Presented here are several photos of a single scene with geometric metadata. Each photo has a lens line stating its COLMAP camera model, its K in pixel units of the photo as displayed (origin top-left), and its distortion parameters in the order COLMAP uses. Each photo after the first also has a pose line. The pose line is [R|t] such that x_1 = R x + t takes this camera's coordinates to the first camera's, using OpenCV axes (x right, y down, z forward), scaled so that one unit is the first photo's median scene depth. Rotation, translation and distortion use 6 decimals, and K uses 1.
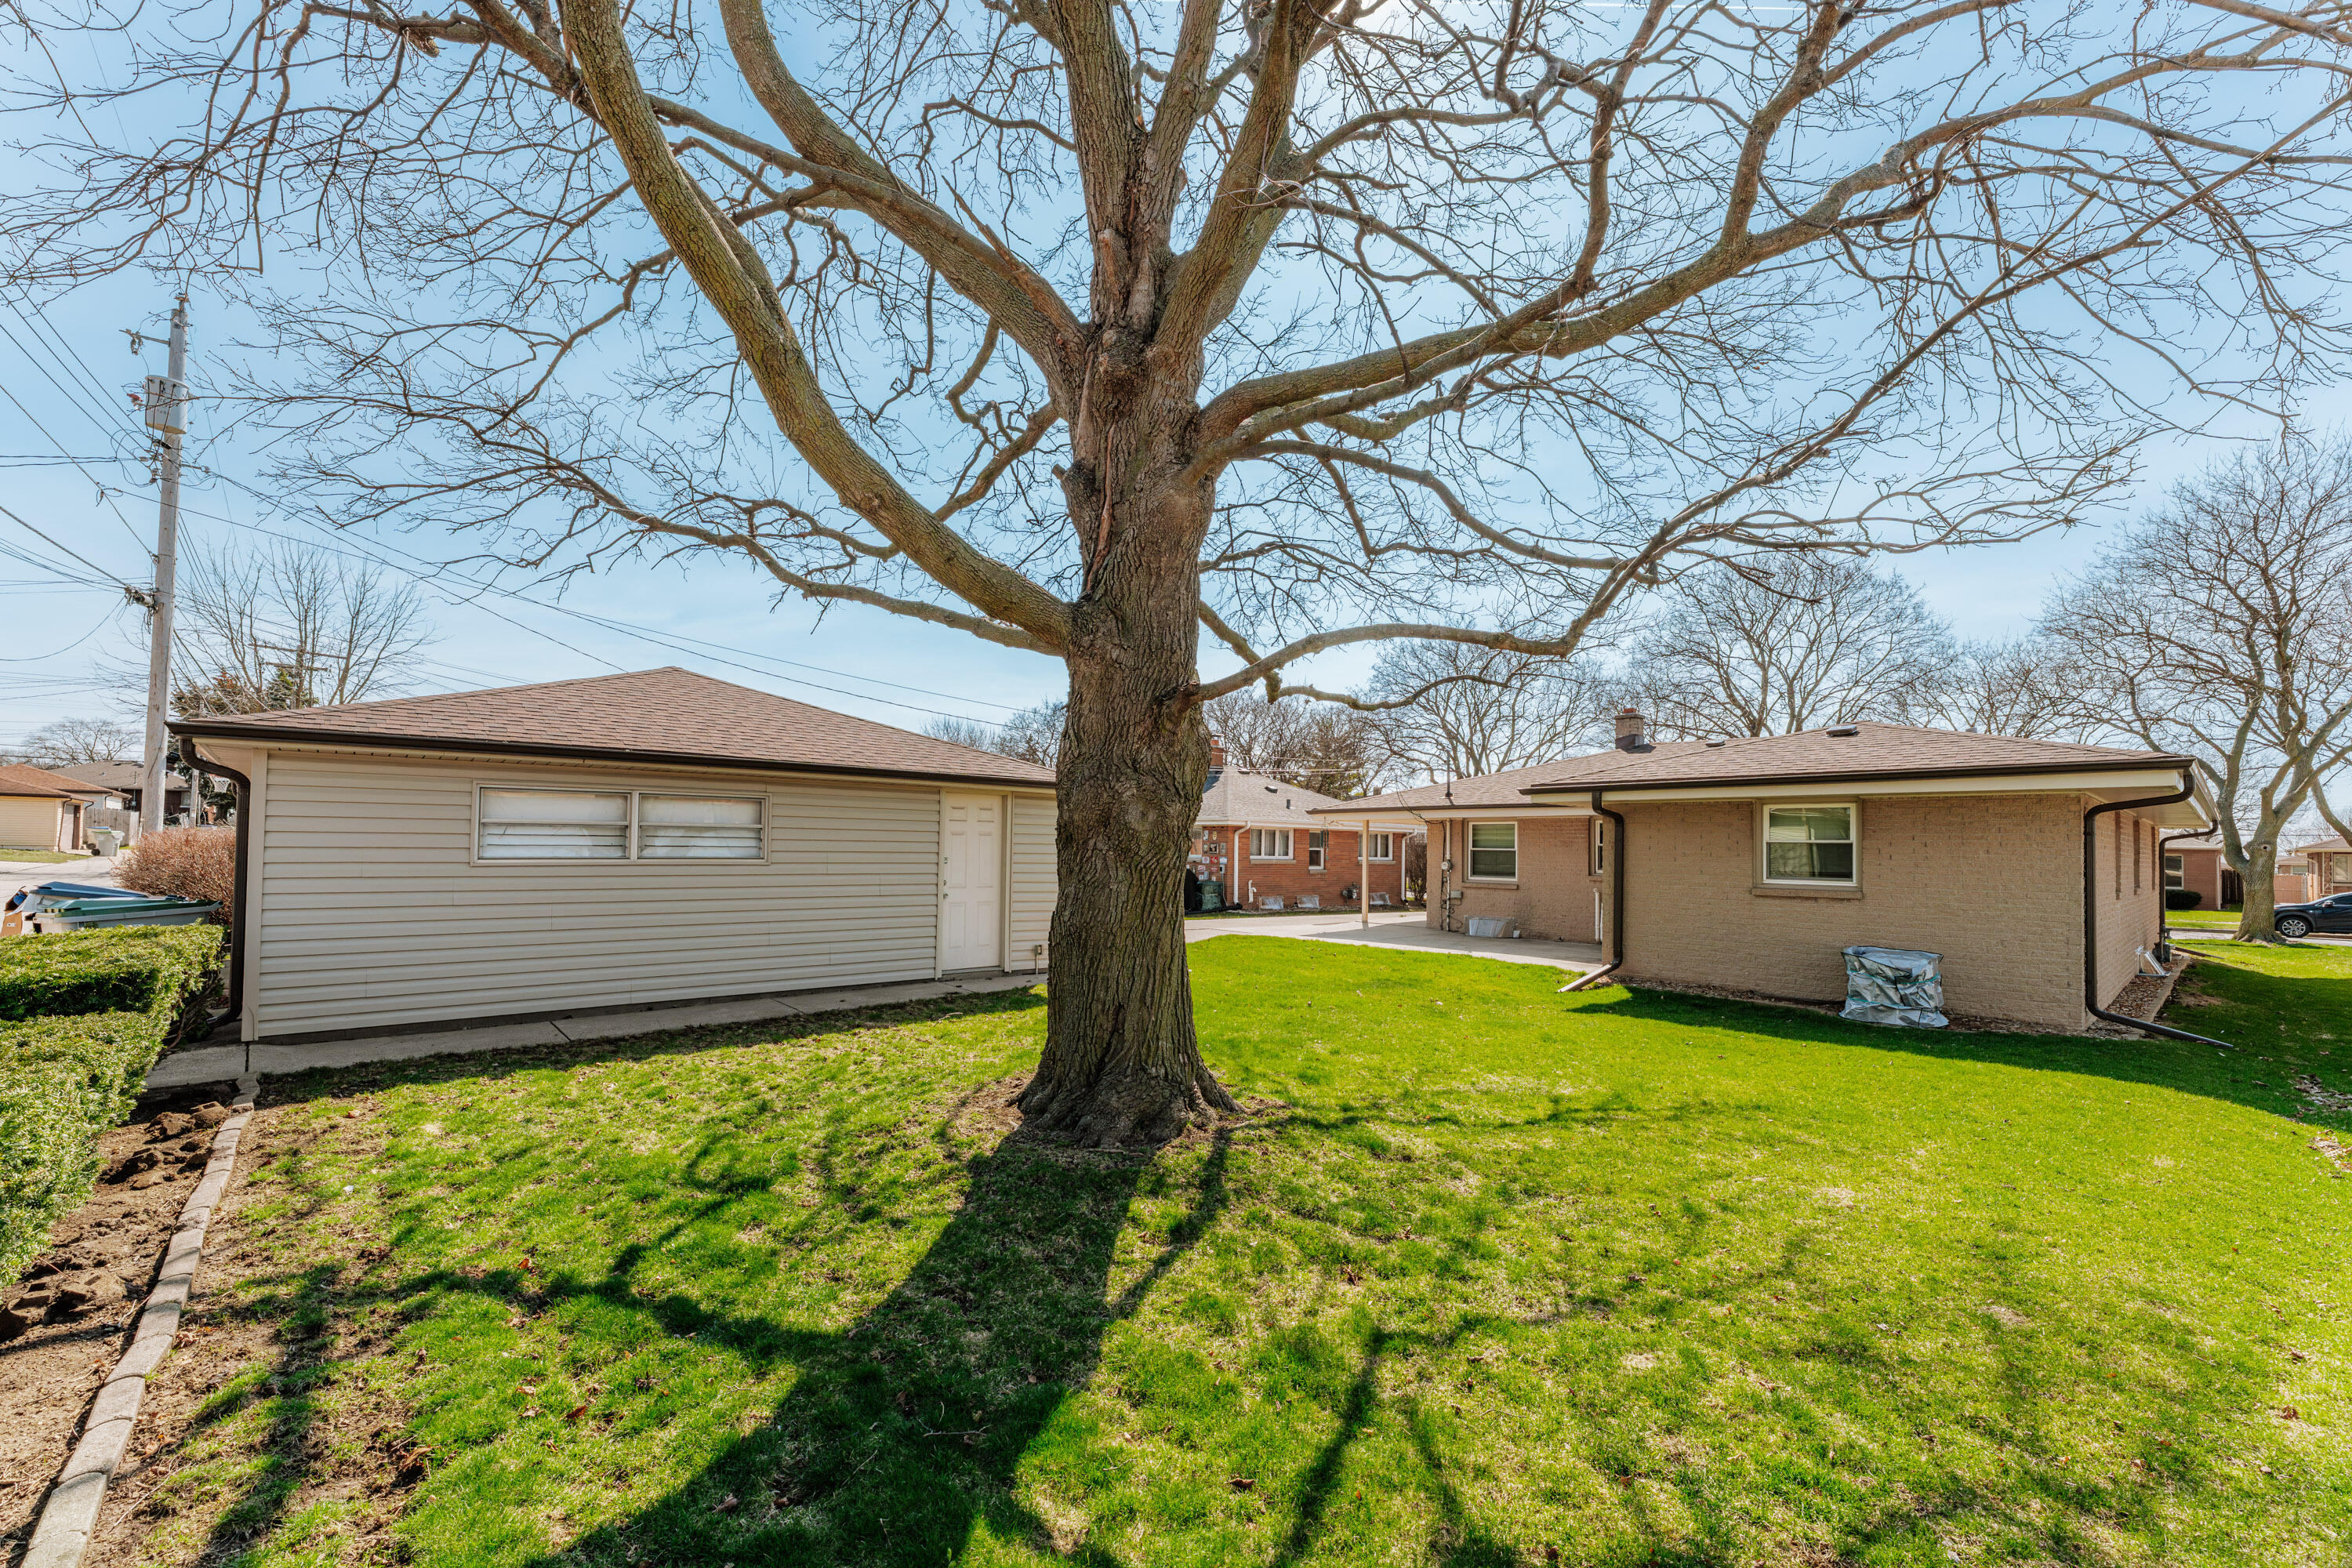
lens RADIAL K [[948.0, 0, 1176.0], [0, 948.0, 784.0], [0, 0, 1]] dist [0.001546, 0.000195]
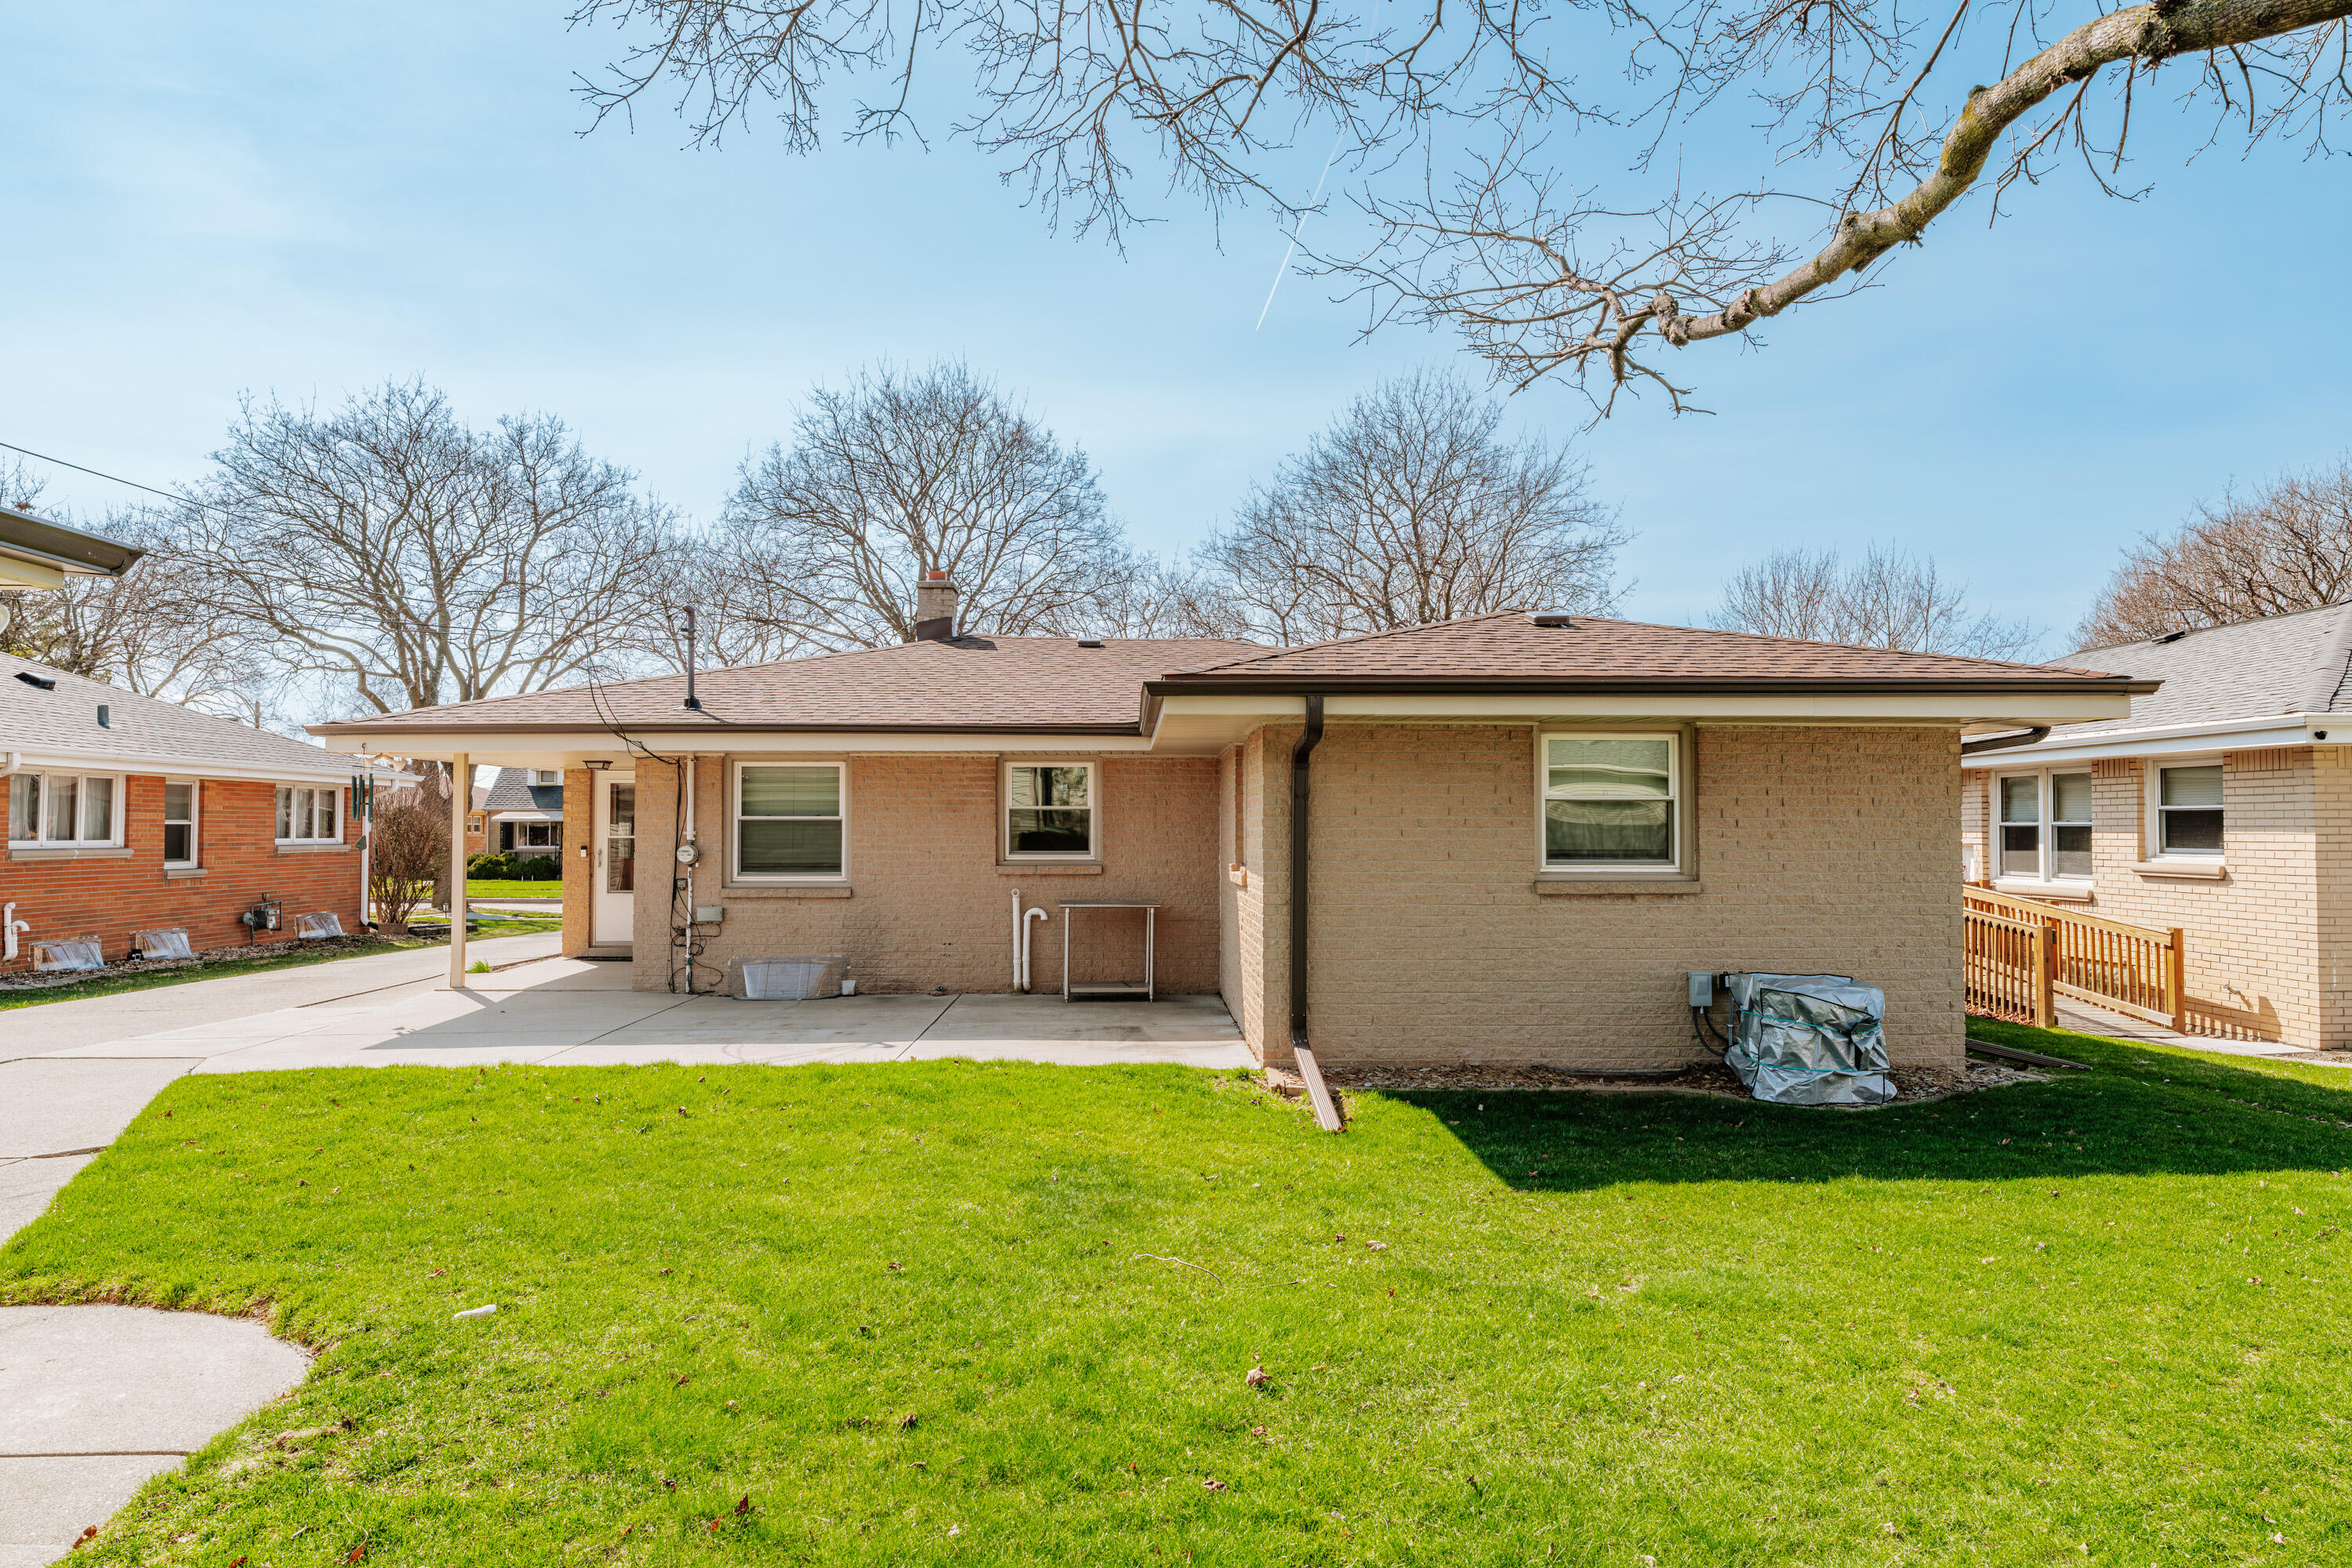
lens RADIAL K [[1408.0, 0, 1176.0], [0, 1408.0, 784.0], [0, 0, 1]] dist [0.002321, 0.000580]
pose [[0.640988, 0.011734, 0.767462, -0.097565], [-0.044619, 0.998762, 0.021996, 0.027167], [-0.766253, -0.048343, 0.640717, 0.392024]]
